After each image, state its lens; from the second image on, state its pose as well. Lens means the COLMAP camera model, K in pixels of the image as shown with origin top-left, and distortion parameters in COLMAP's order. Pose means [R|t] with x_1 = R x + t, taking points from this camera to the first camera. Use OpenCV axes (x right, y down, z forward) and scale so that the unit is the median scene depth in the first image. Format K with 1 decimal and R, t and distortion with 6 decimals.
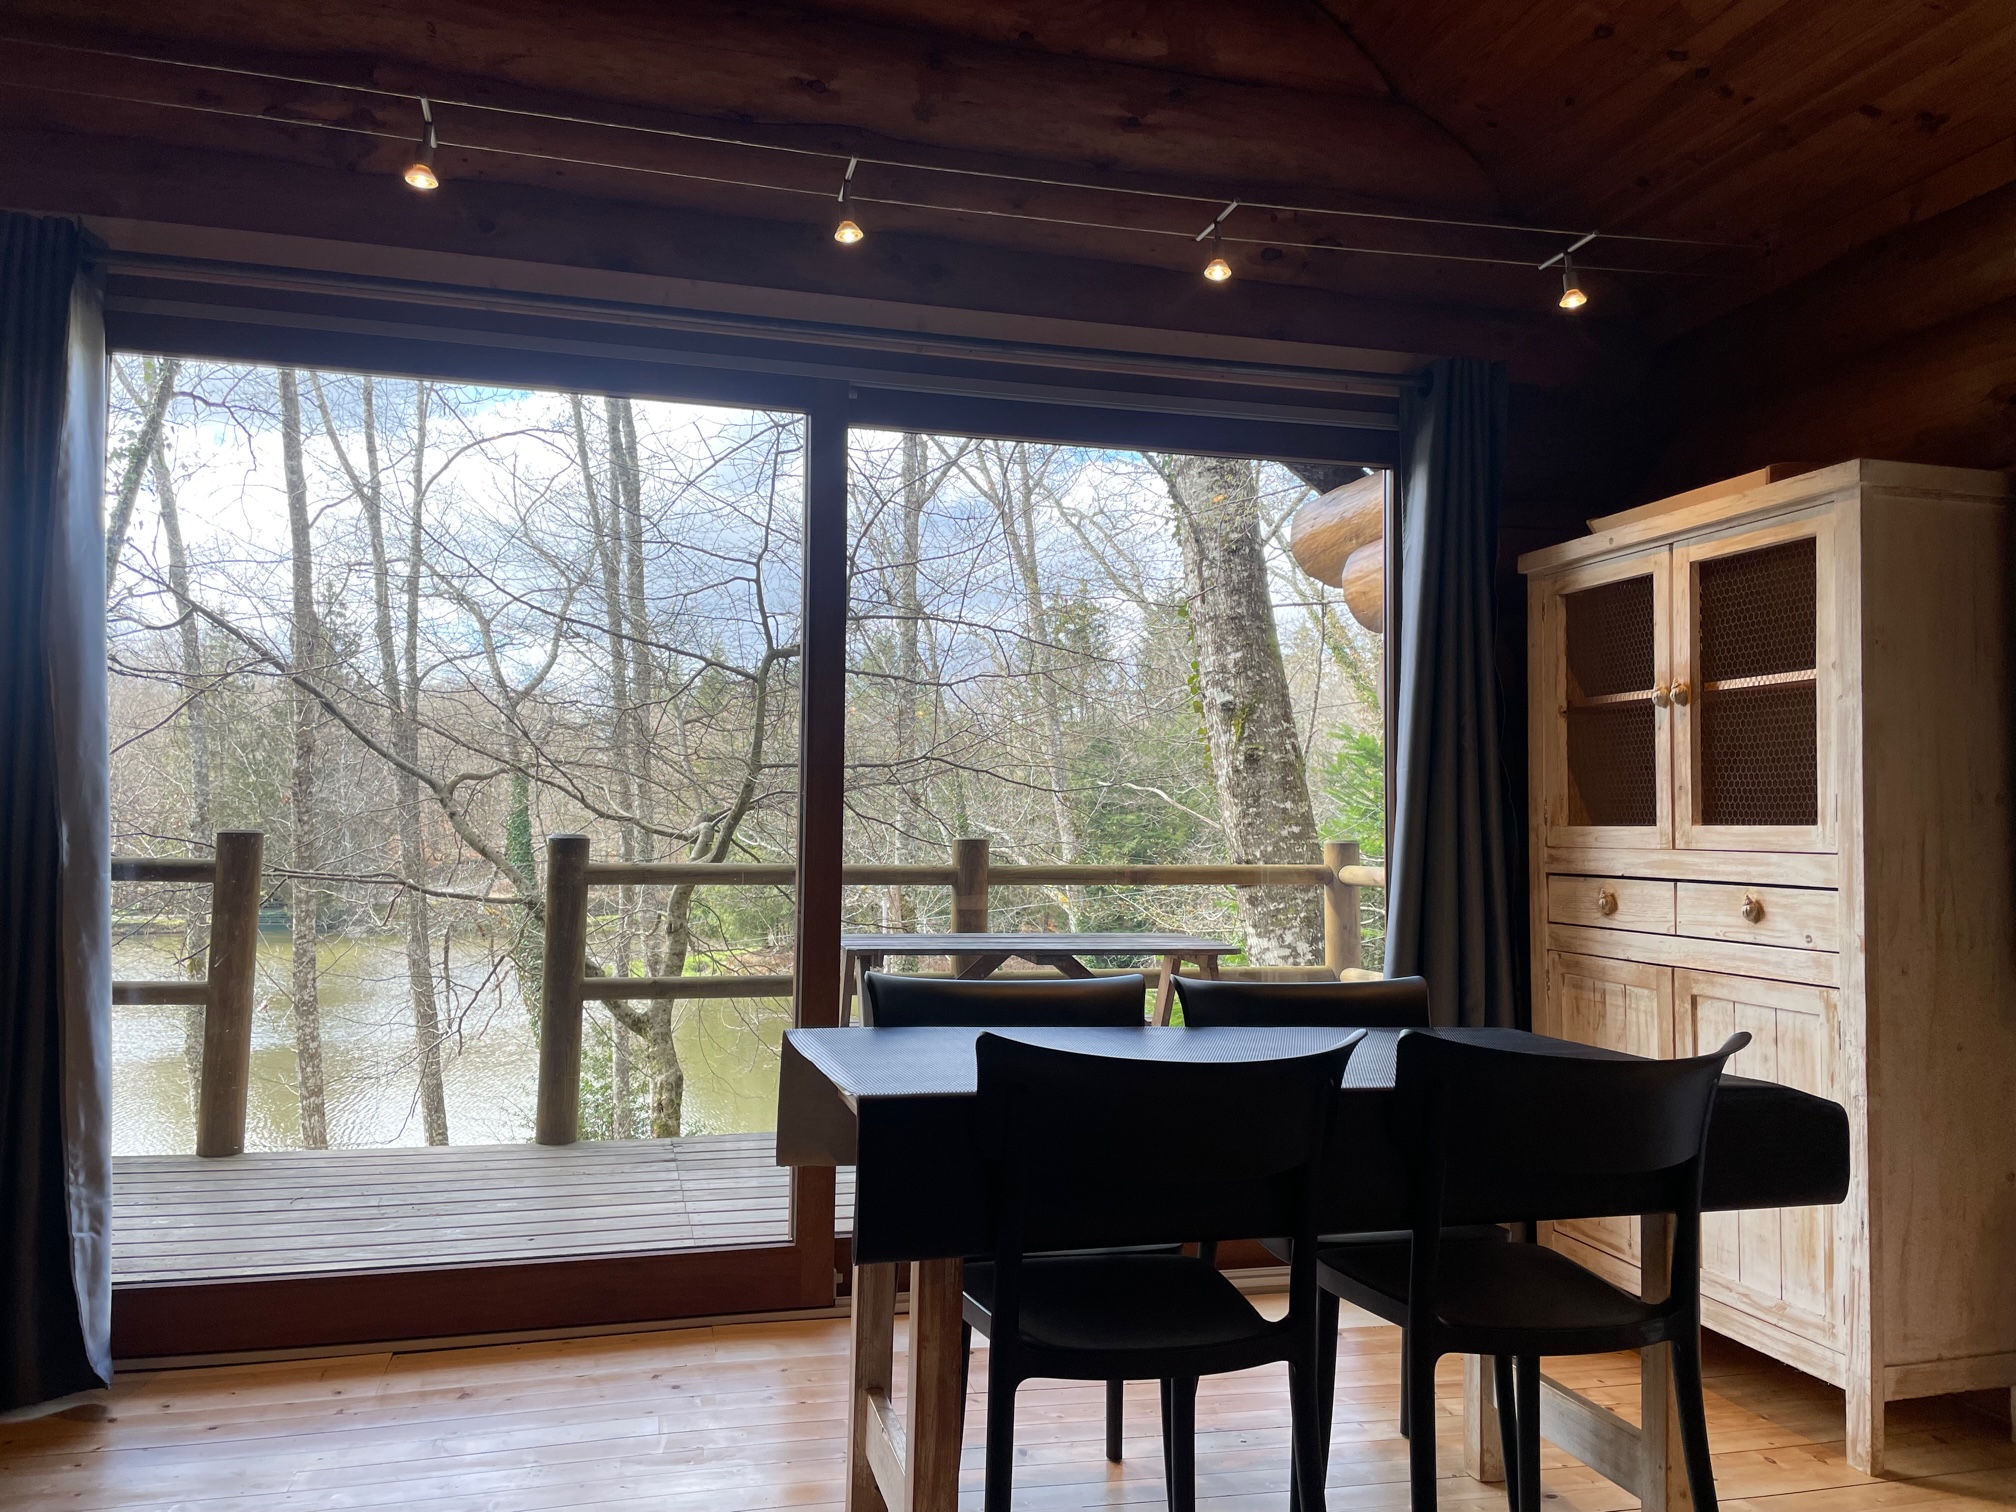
lens RADIAL K [[1531.9, 0, 1008.0], [0, 1531.9, 756.0], [0, 0, 1]] dist [0.032927, -0.002854]
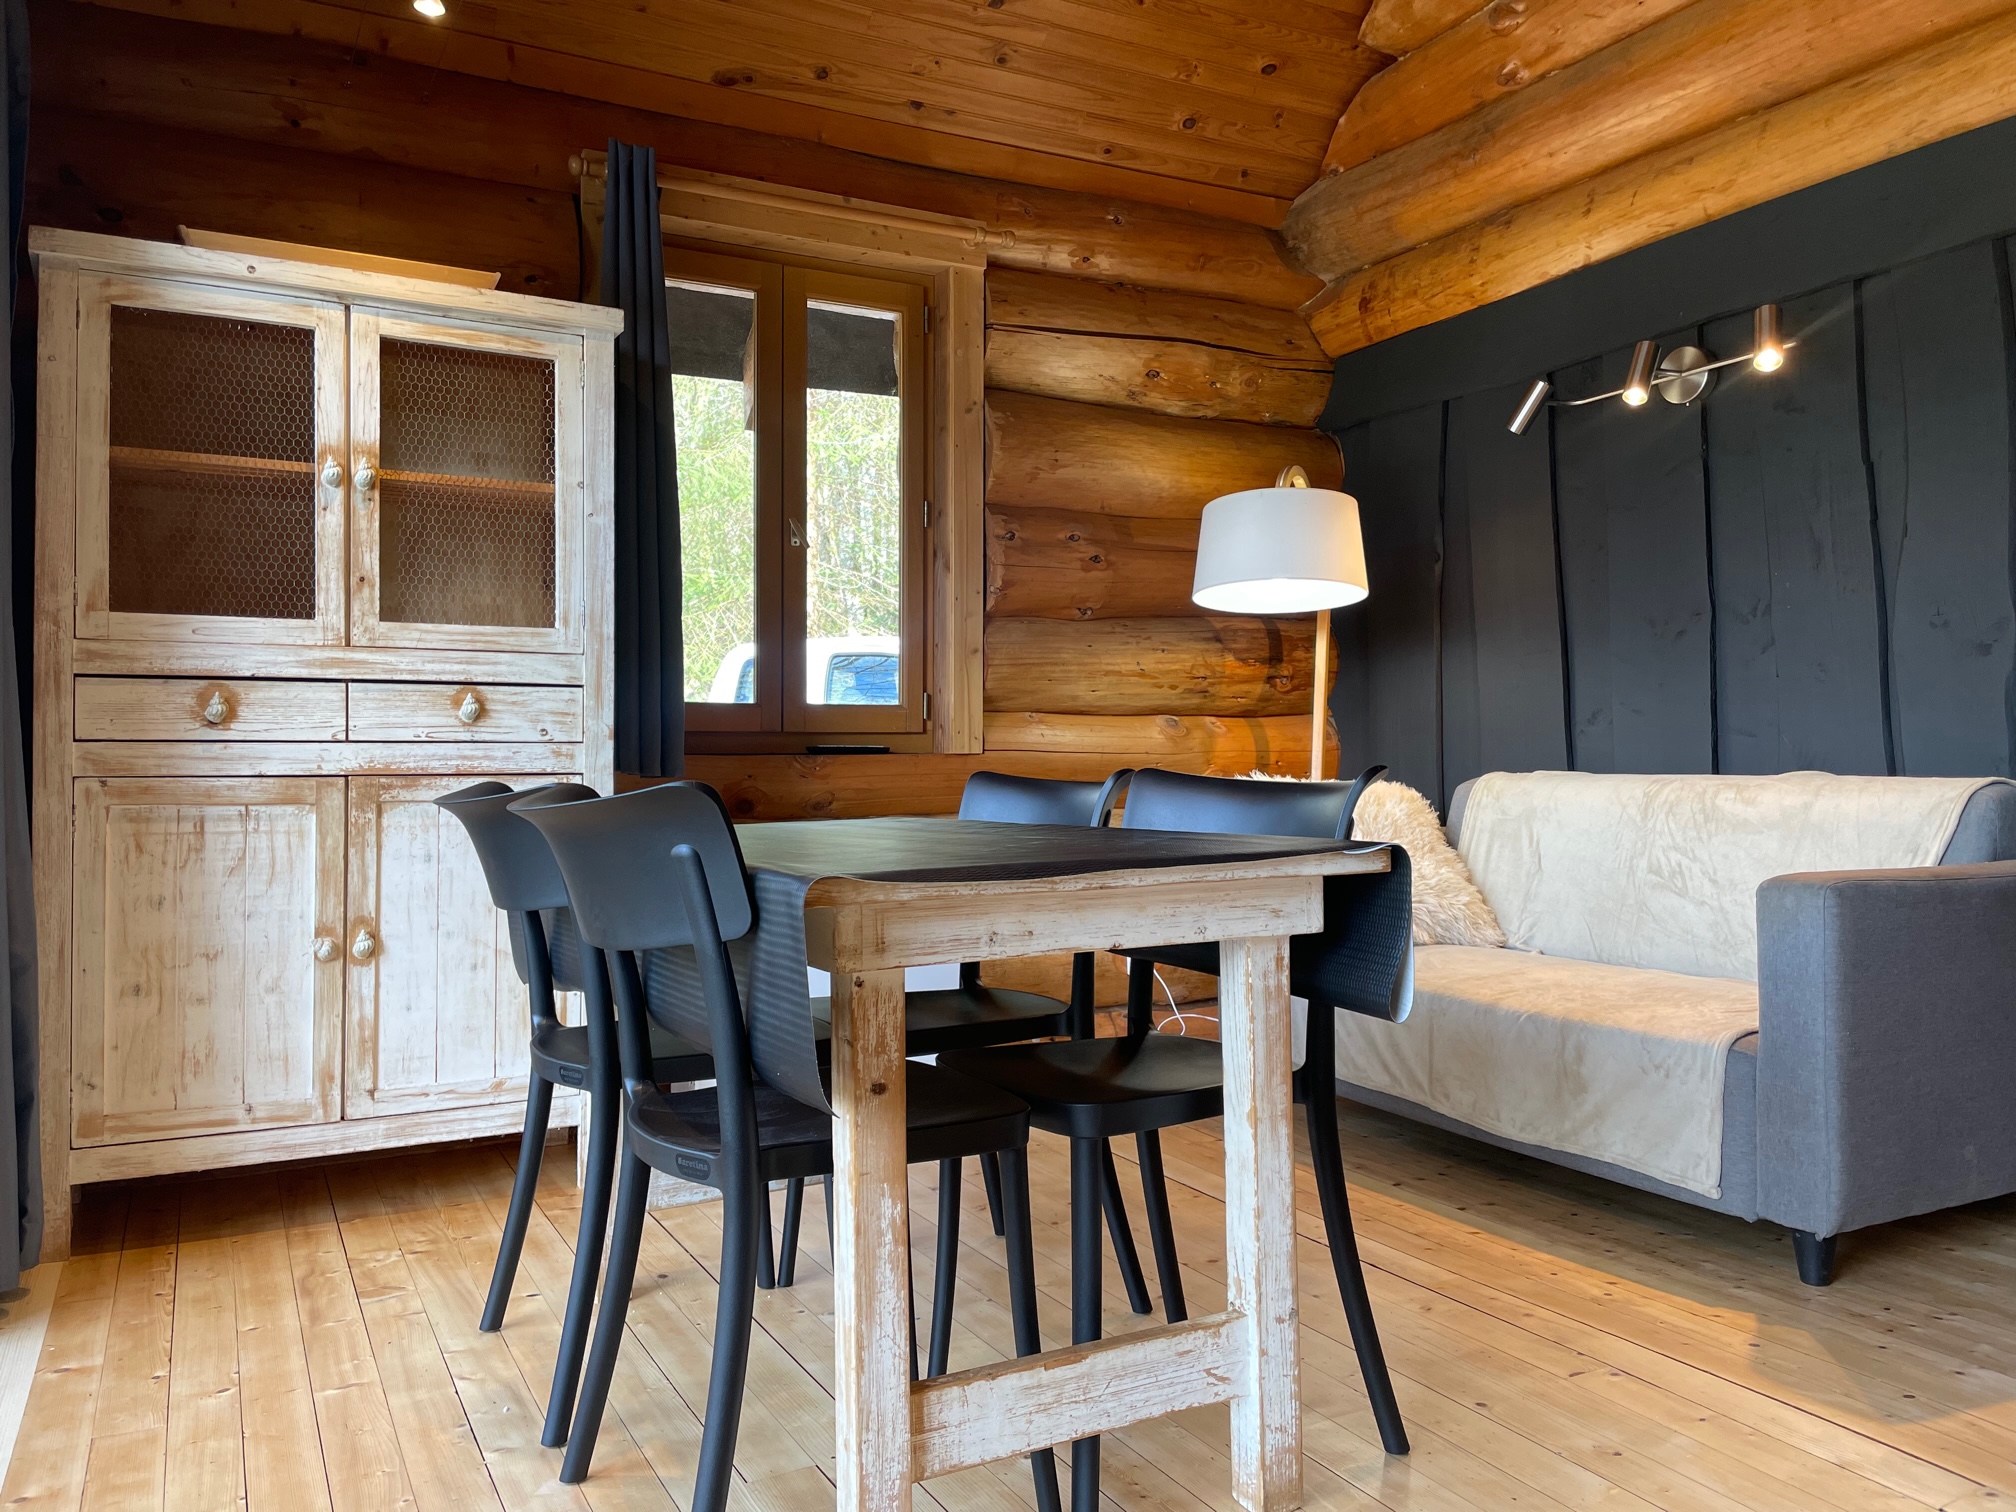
lens RADIAL K [[1531.9, 0, 1008.0], [0, 1531.9, 756.0], [0, 0, 1]] dist [0.032927, -0.002854]
pose [[-0.223690, -0.009429, 0.974615, -0.532498], [-0.046776, 0.998905, -0.001071, 0.106814], [-0.973537, -0.045828, -0.223886, 0.816809]]
